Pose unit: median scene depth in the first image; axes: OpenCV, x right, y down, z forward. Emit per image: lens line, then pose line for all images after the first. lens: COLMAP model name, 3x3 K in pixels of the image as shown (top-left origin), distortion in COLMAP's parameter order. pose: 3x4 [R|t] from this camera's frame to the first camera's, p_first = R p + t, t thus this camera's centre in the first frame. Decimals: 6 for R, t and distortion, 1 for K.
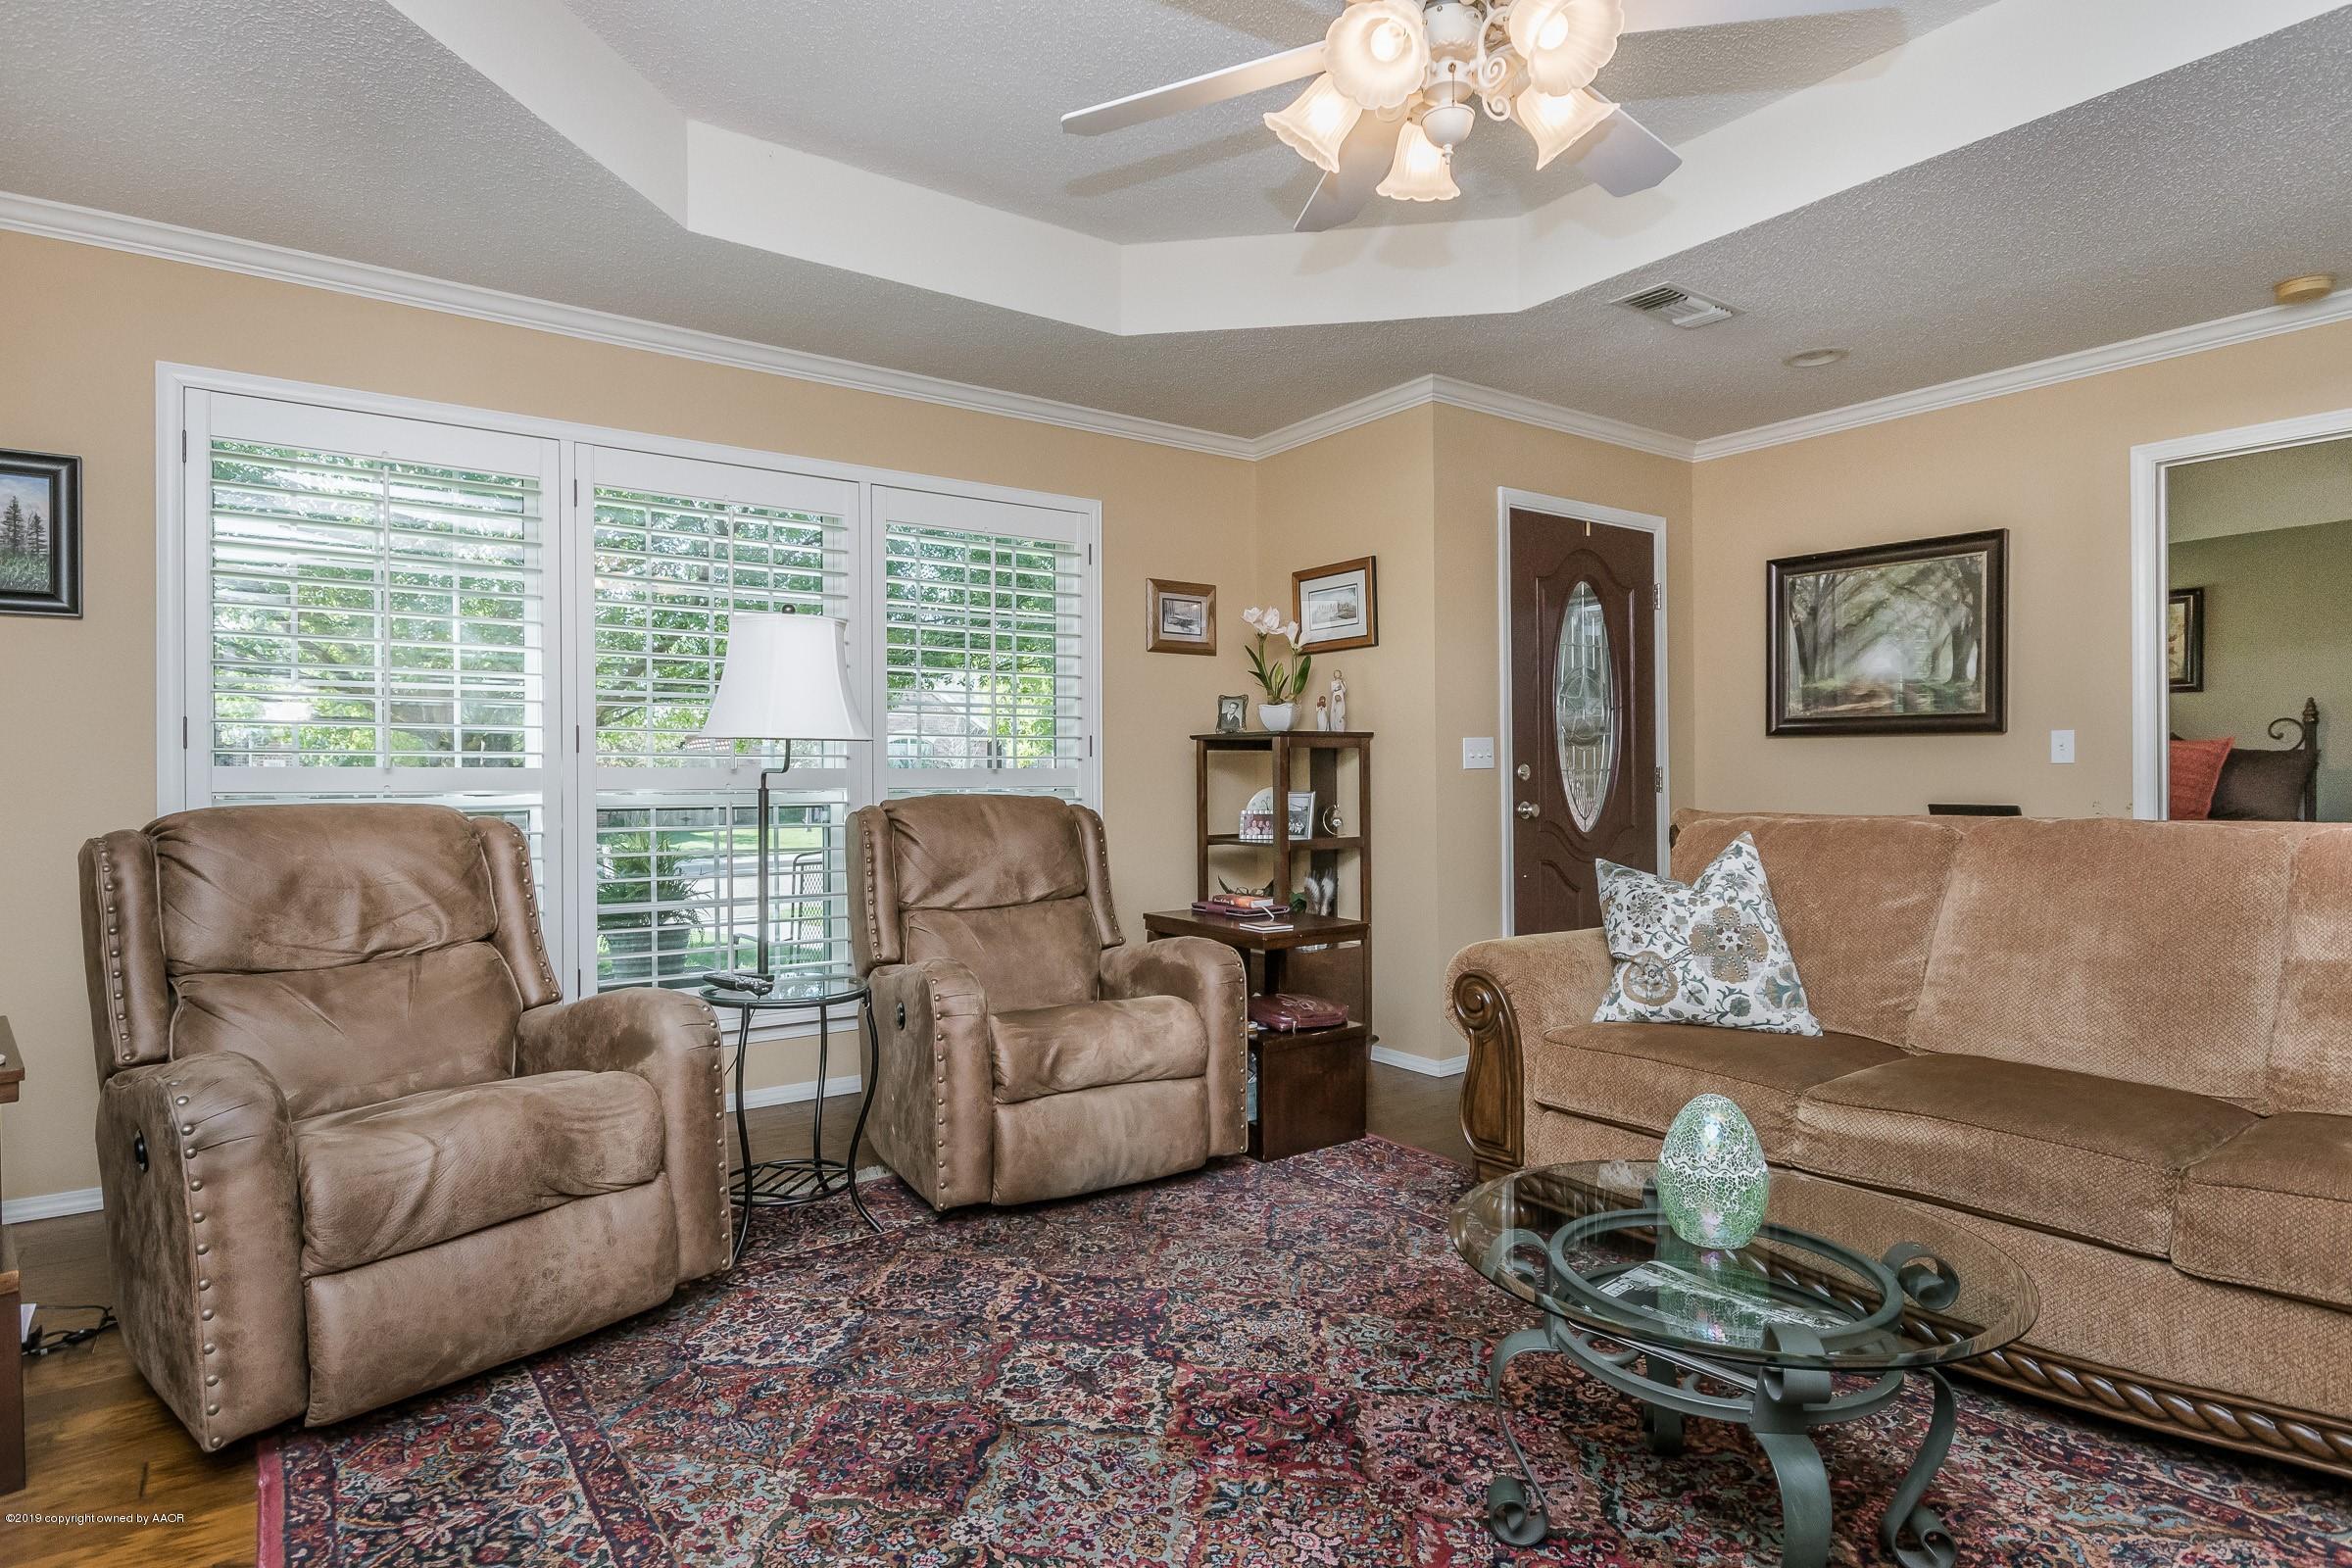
lens RADIAL K [[1225.7, 0, 1176.0], [0, 1225.7, 784.0], [0, 0, 1]] dist [-0.001137, 0.000086]
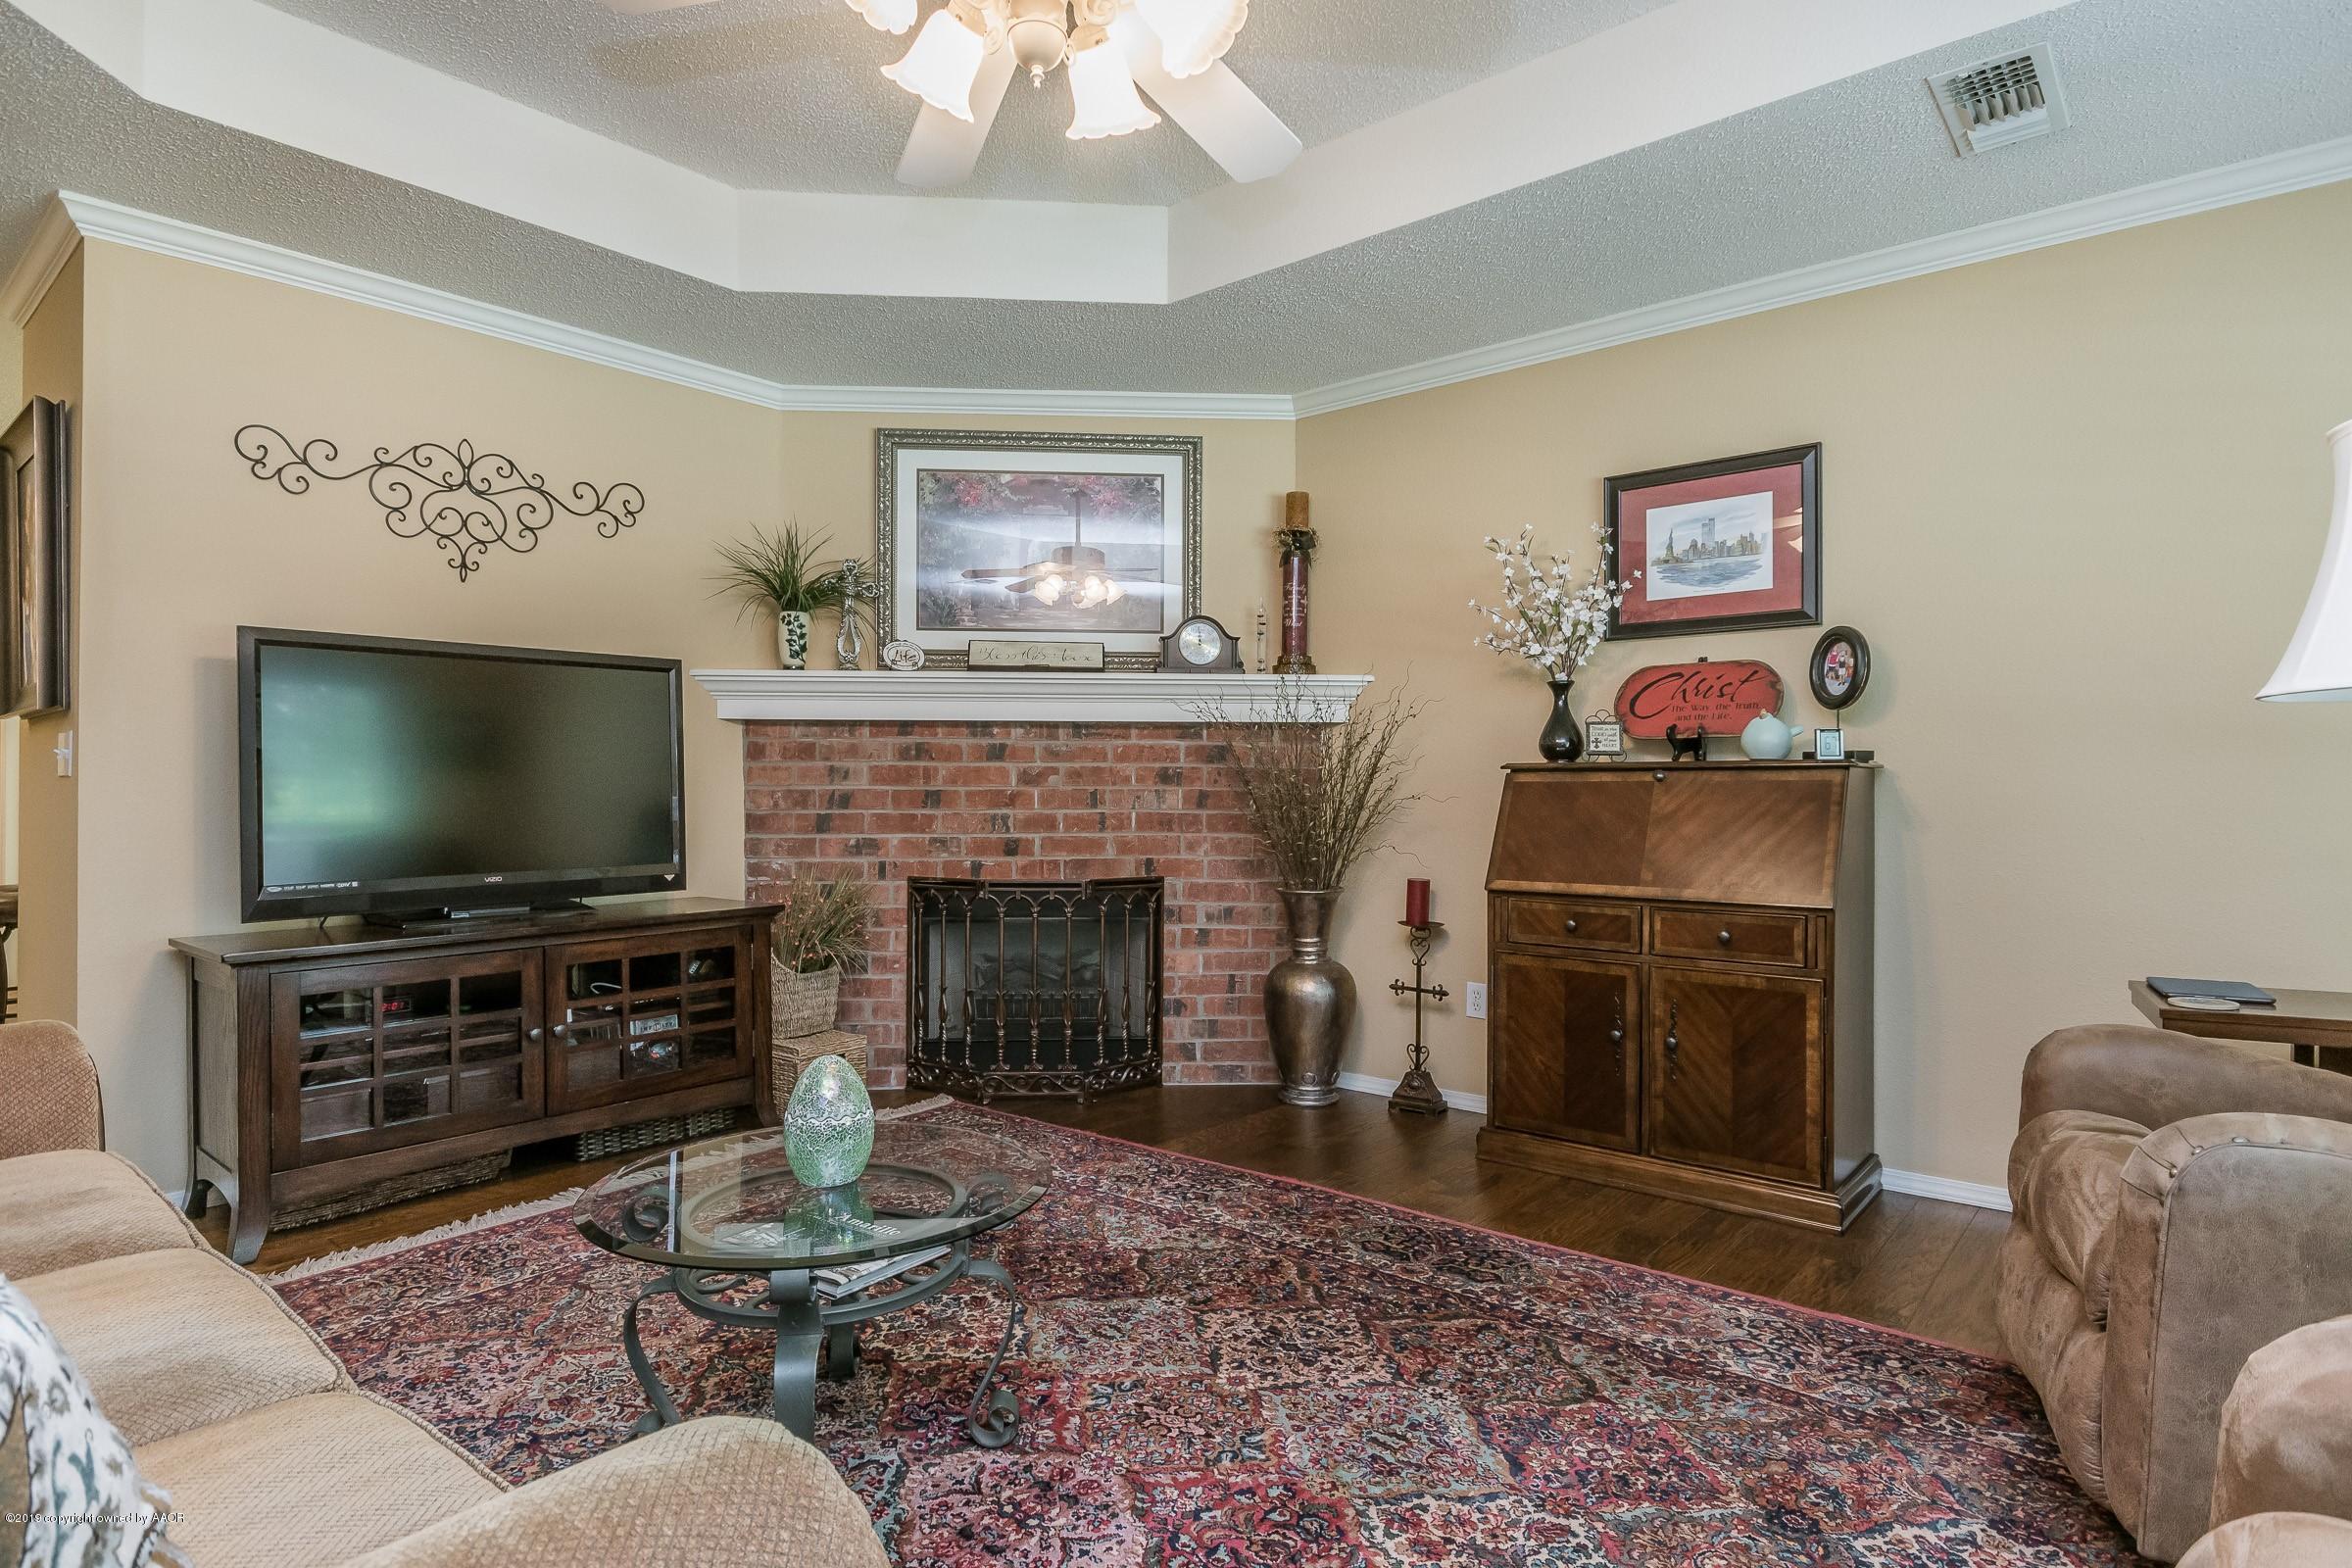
lens RADIAL K [[1225.7, 0, 1176.0], [0, 1225.7, 784.0], [0, 0, 1]] dist [-0.001137, 0.000086]
pose [[-0.970126, 0.003851, -0.242572, 0.330334], [0.003675, 0.999993, 0.001180, -0.004559], [0.242575, 0.000253, -0.970133, 1.828476]]
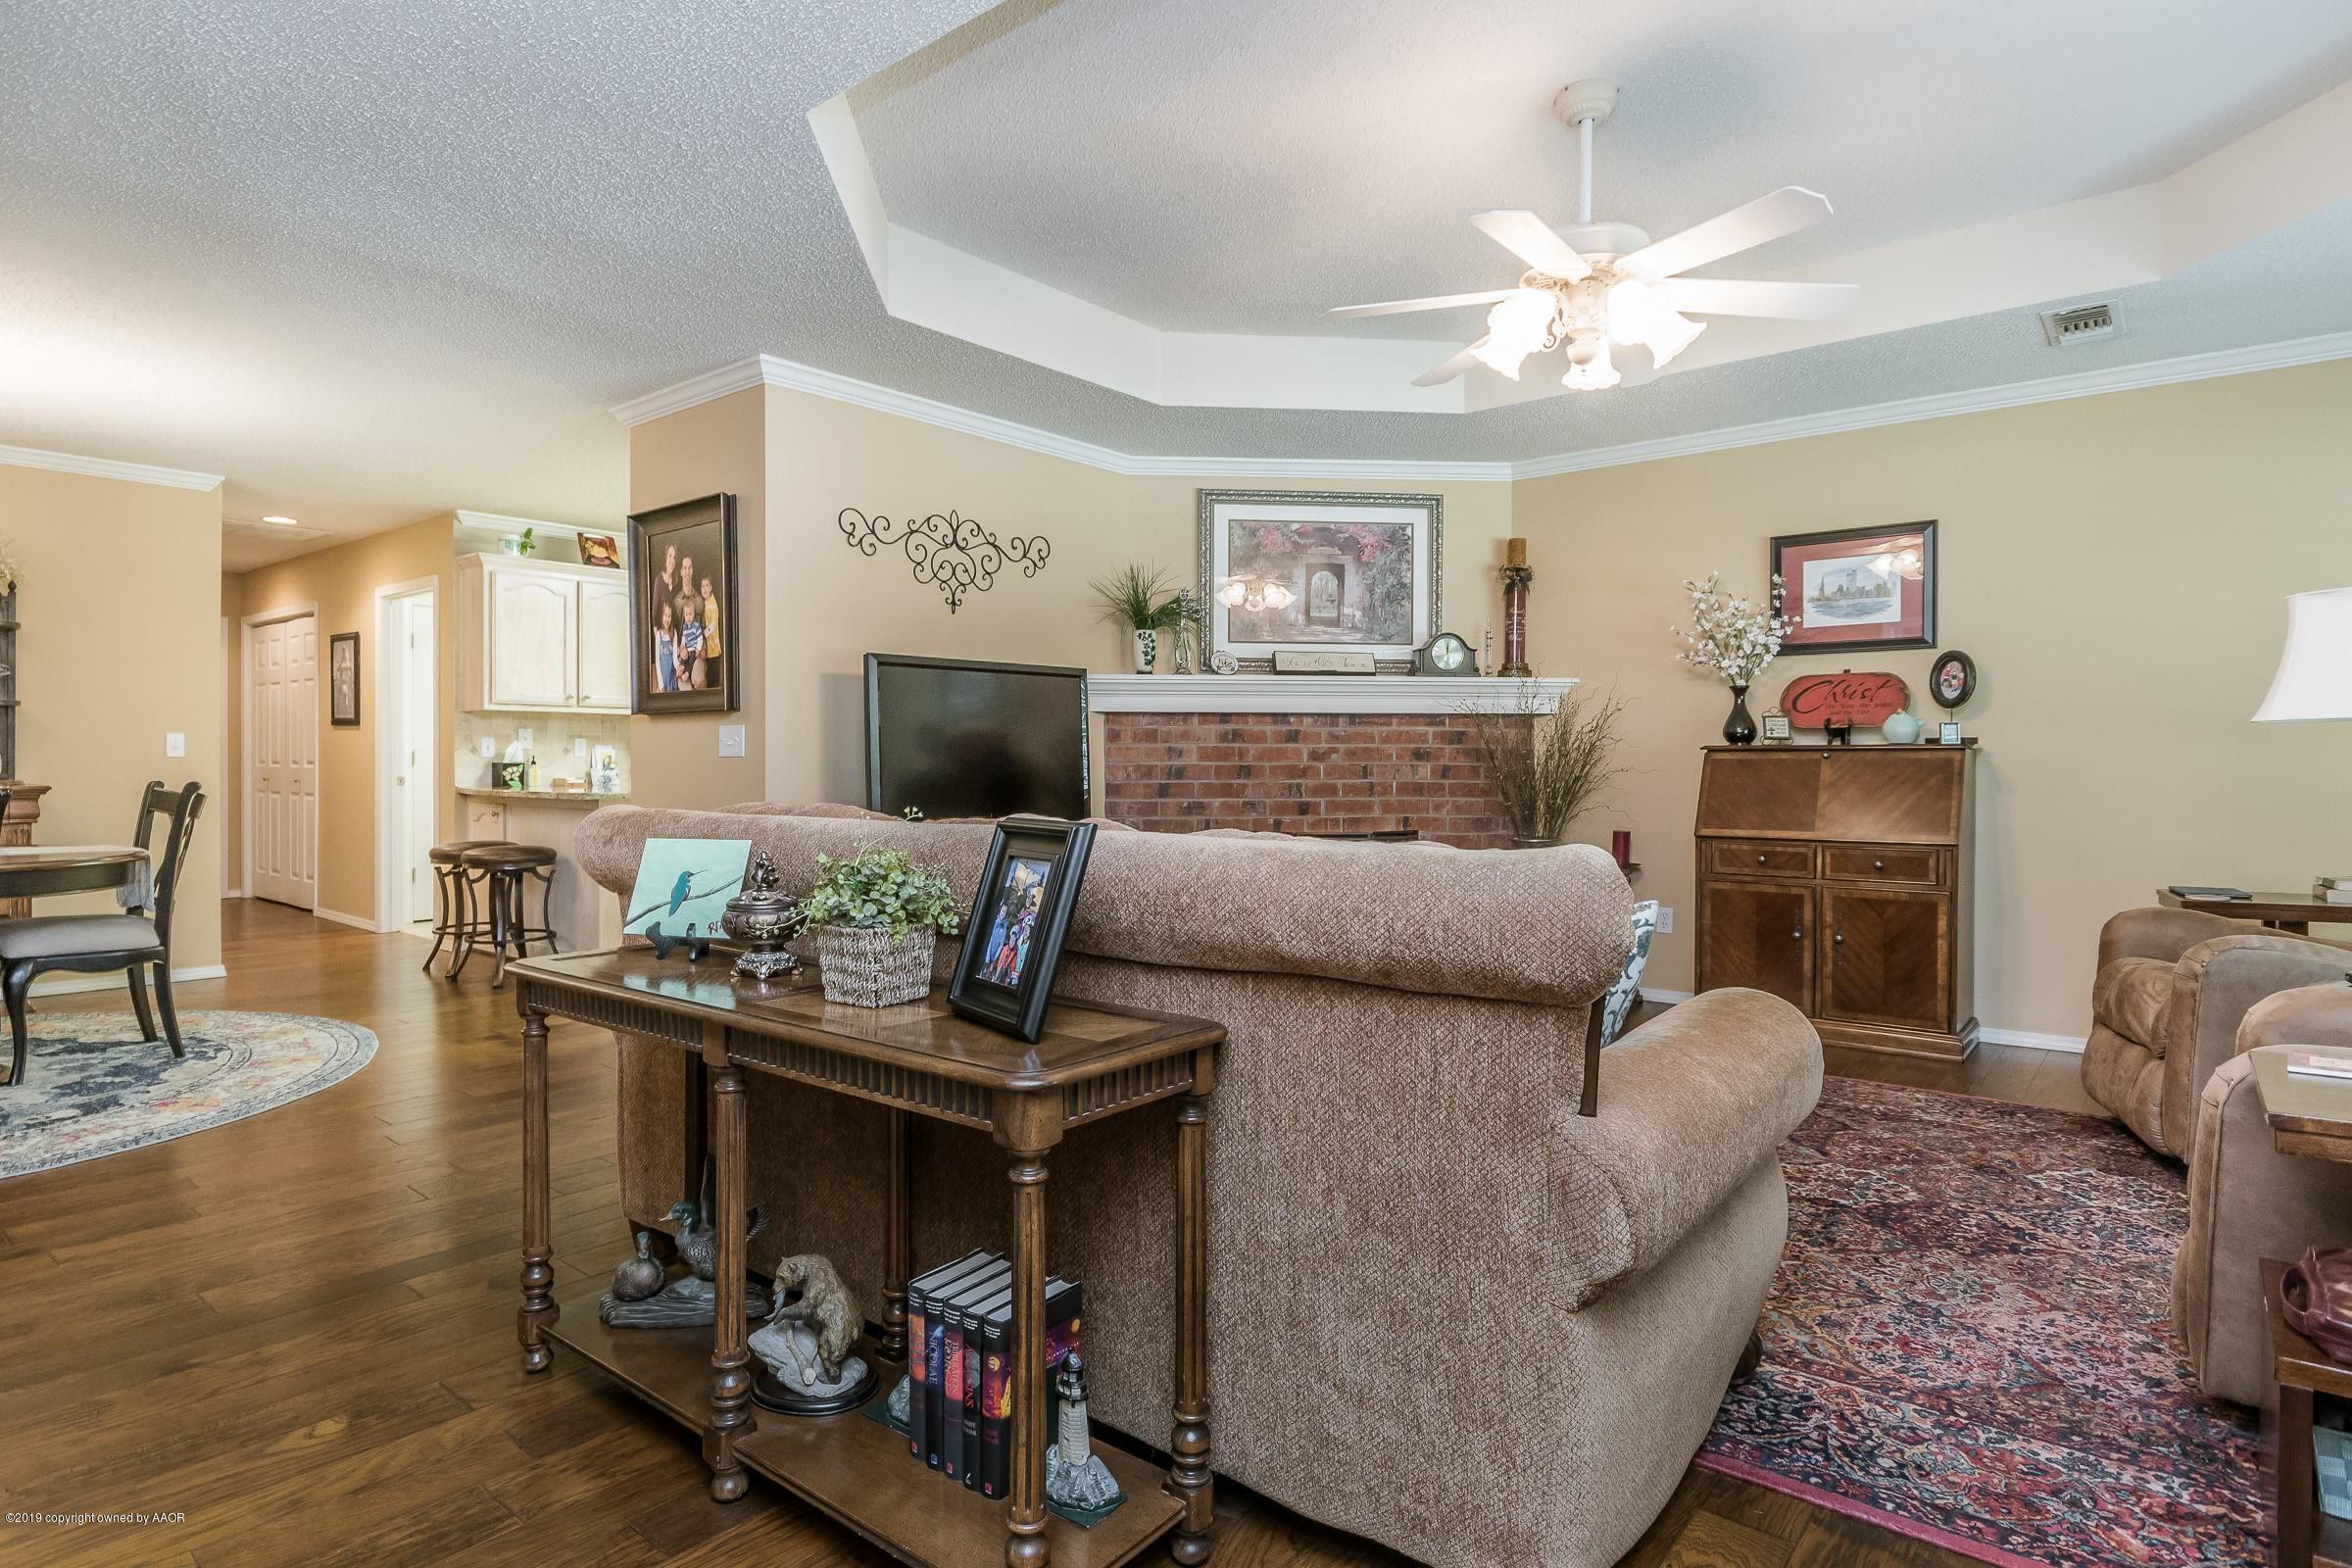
lens RADIAL K [[1229.2, 0, 1177.0], [0, 1229.2, 771.1], [0, 0, 1]] dist [0.001657, -0.000630]
pose [[-0.965367, 0.007788, -0.260778, 1.118522], [0.004701, 0.999911, 0.012458, -0.015069], [0.260852, 0.010801, -0.965318, 2.342093]]
